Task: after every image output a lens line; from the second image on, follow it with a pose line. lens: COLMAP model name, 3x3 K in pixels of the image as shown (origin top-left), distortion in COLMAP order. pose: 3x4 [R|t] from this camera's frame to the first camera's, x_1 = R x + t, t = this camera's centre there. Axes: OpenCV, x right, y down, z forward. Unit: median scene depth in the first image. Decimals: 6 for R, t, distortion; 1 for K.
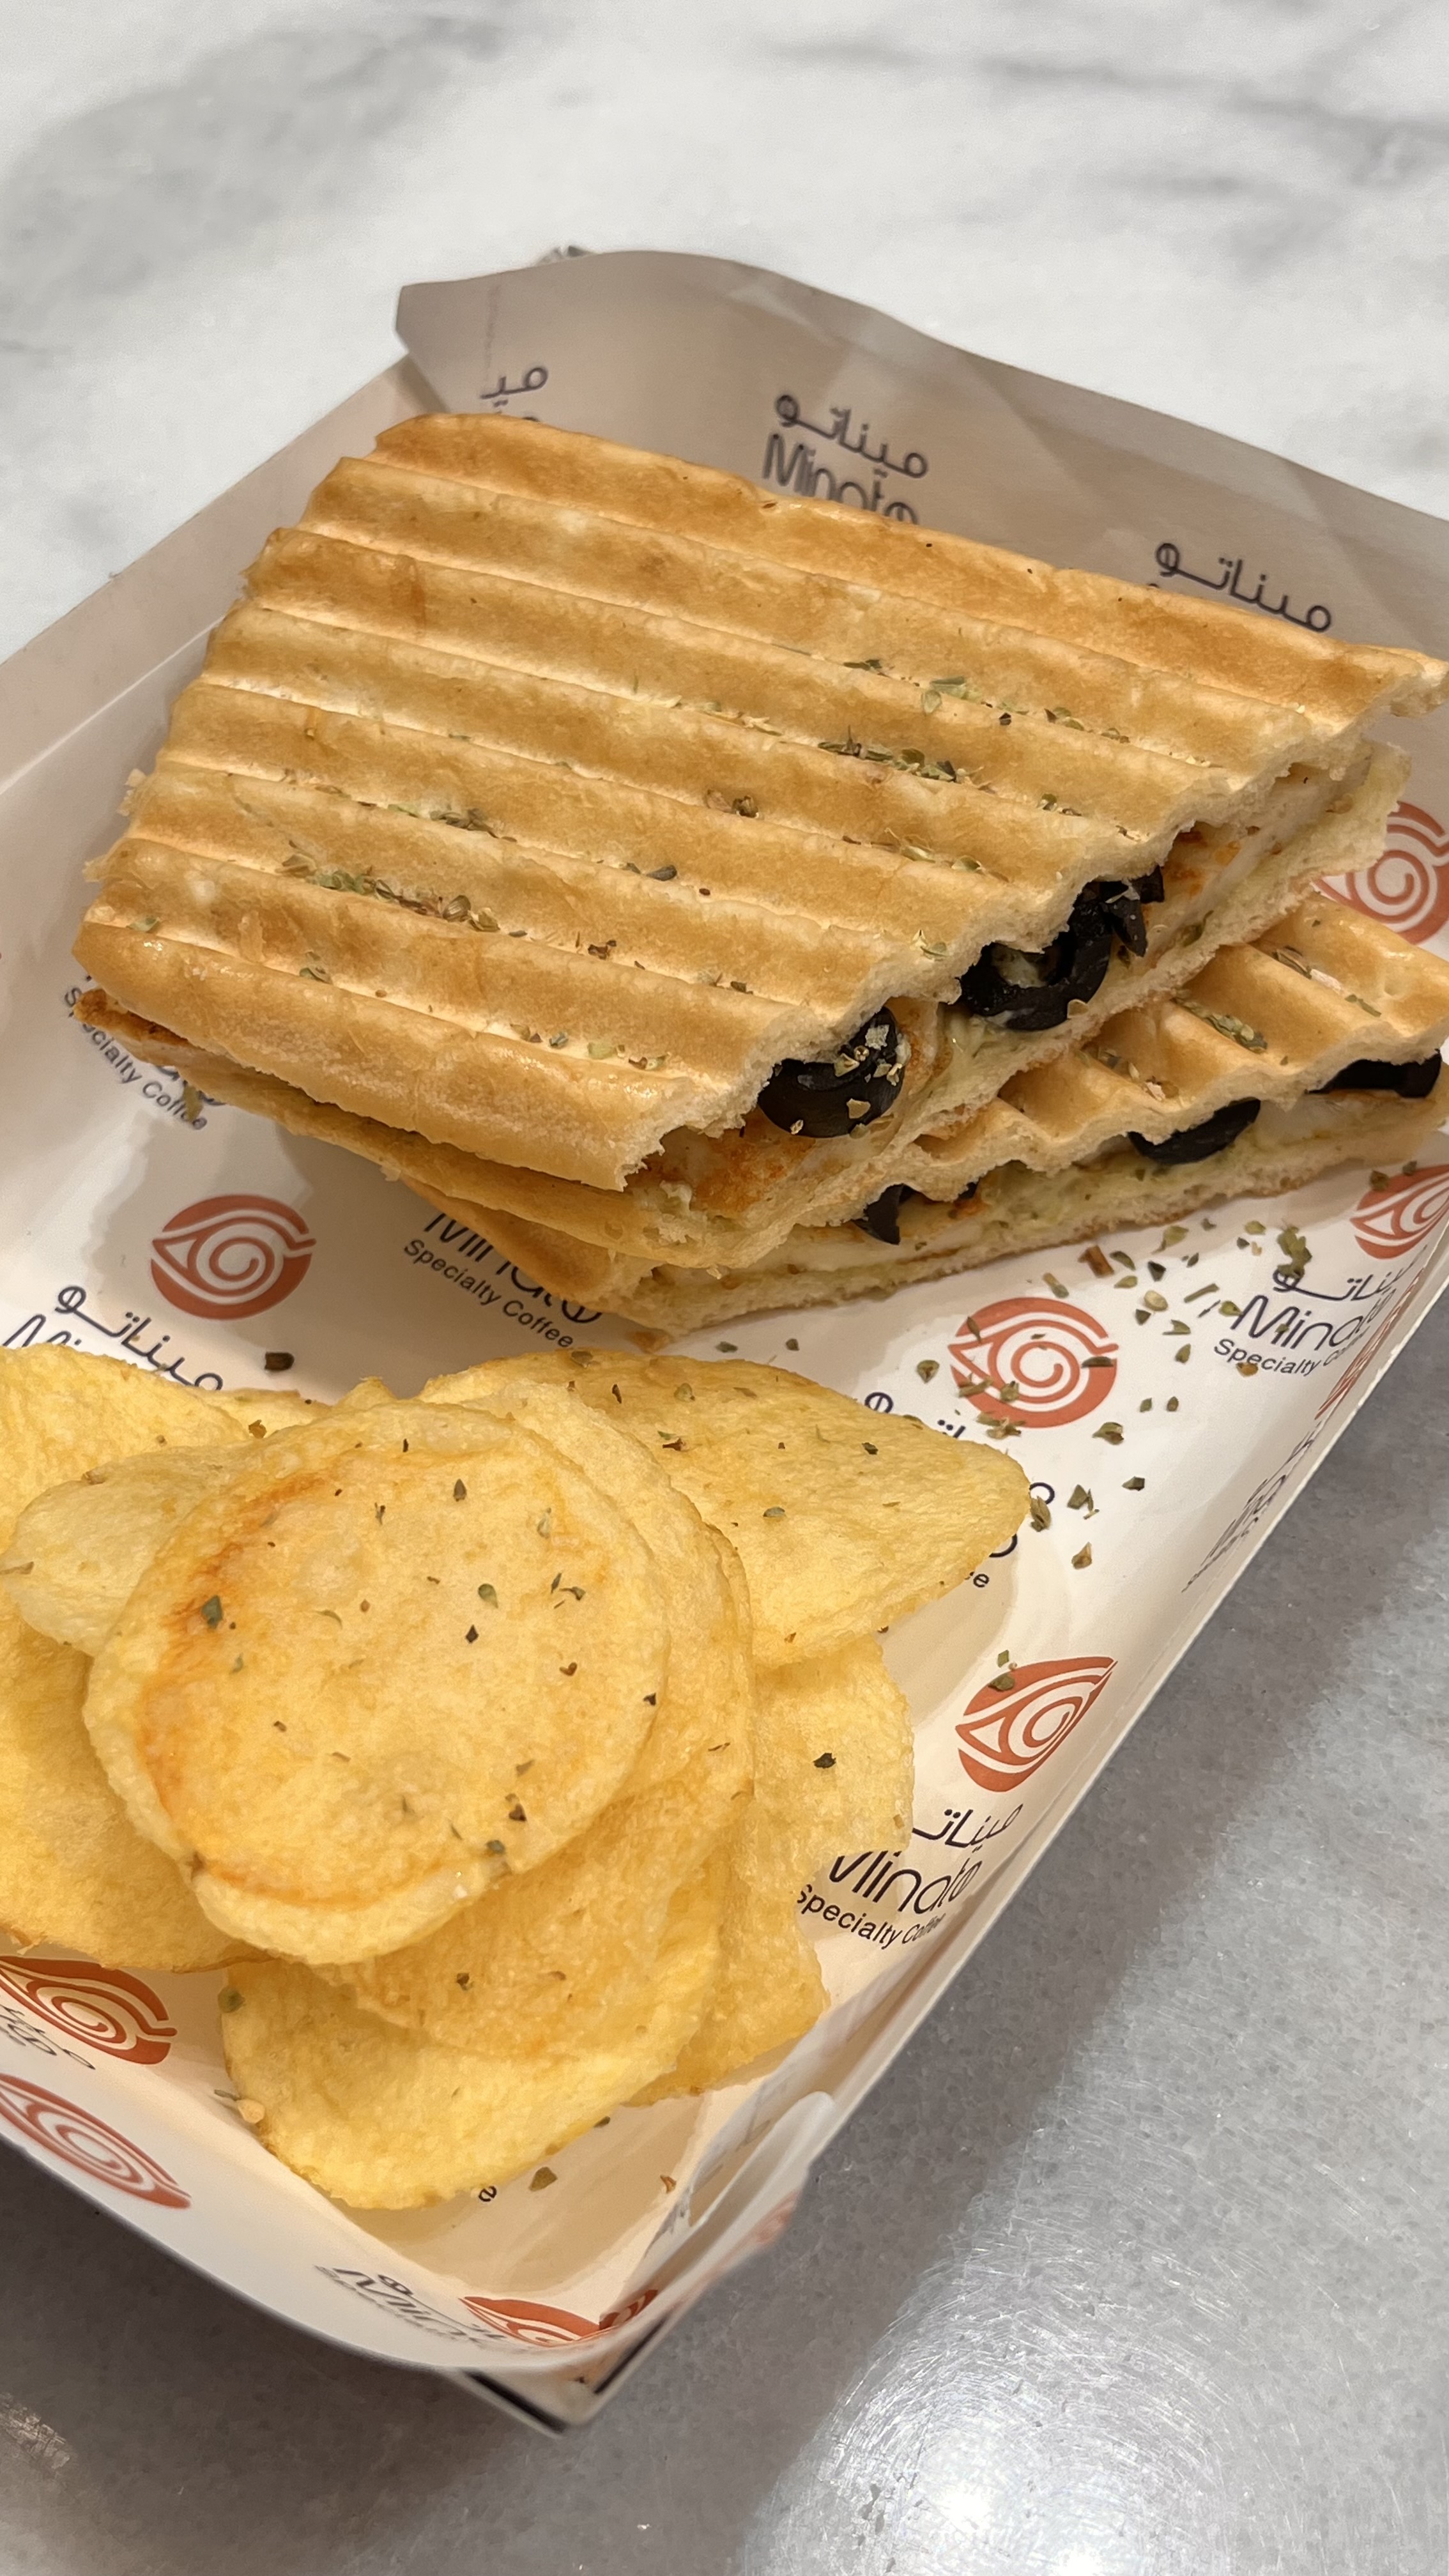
lens RADIAL K [[2857.9, 0, 796.7], [0, 2857.9, 1292.3], [0, 0, 1]] dist [0.182544, -0.551313]
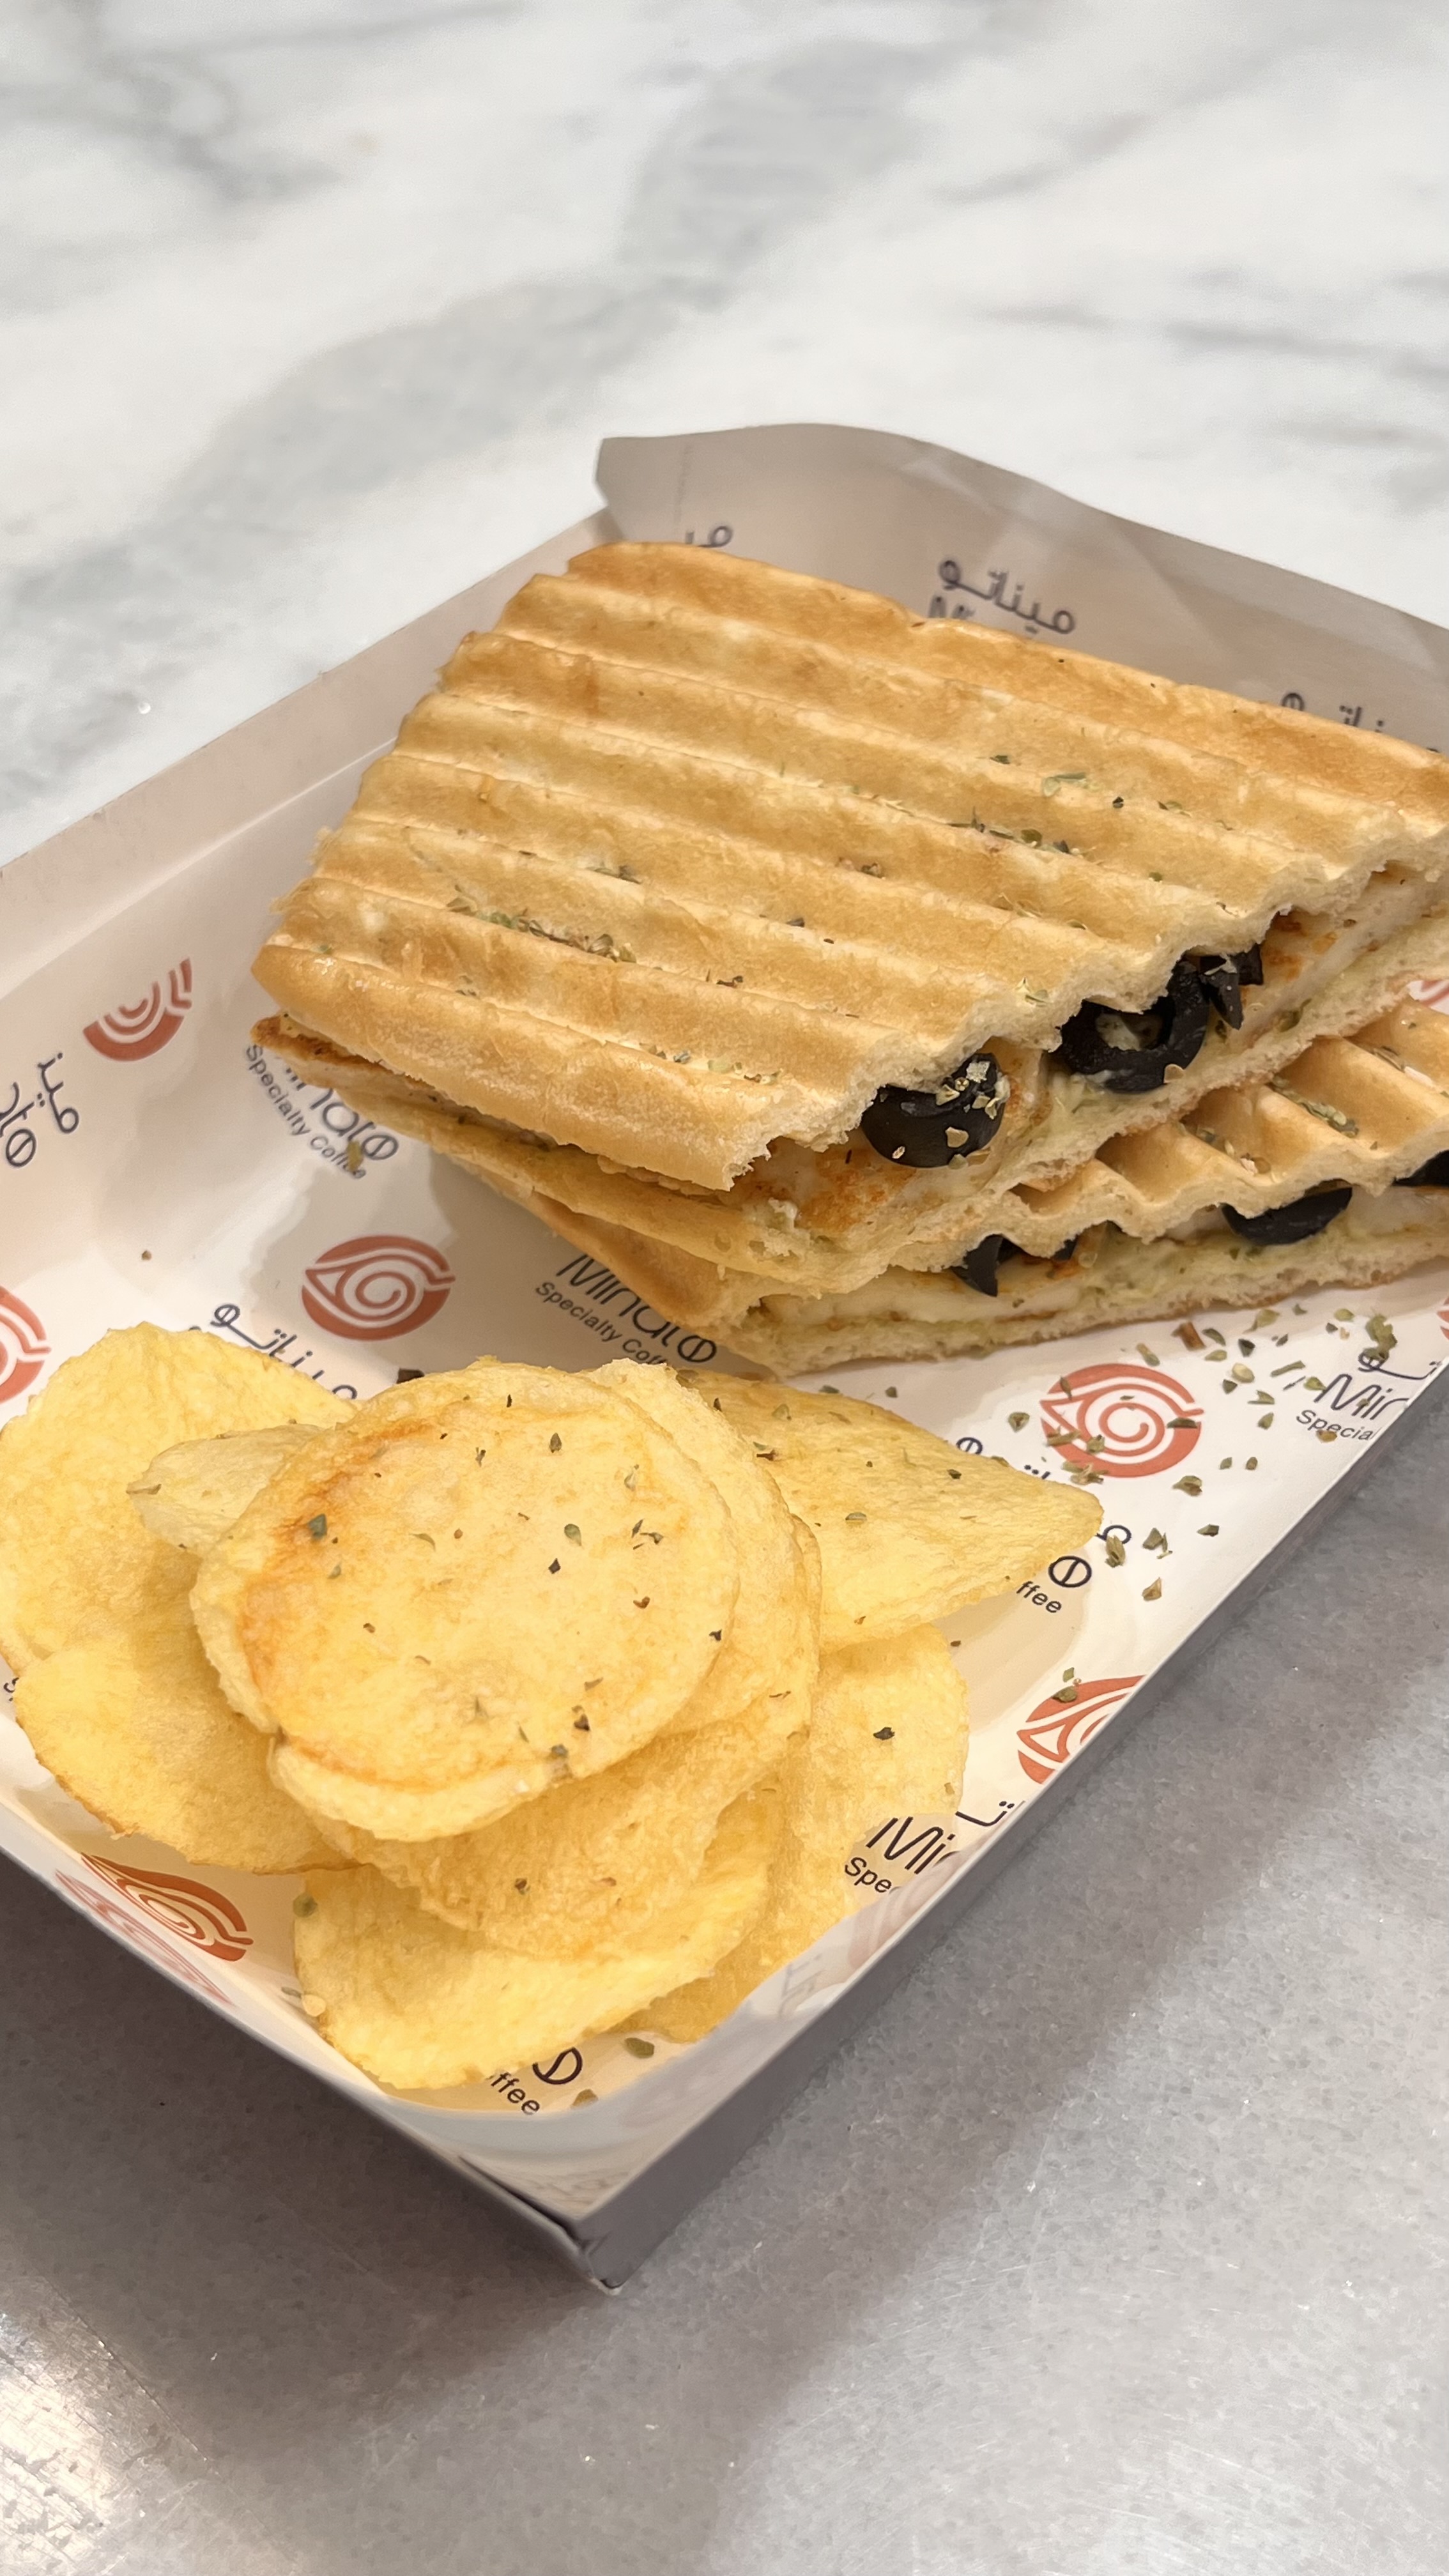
lens RADIAL K [[2857.9, 0, 796.7], [0, 2857.9, 1292.3], [0, 0, 1]] dist [0.182544, -0.551313]
pose [[0.995843, 0.056022, -0.071817, 0.040436], [-0.064459, 0.990544, -0.121114, 0.121497], [0.064353, 0.125240, 0.990037, -0.052496]]
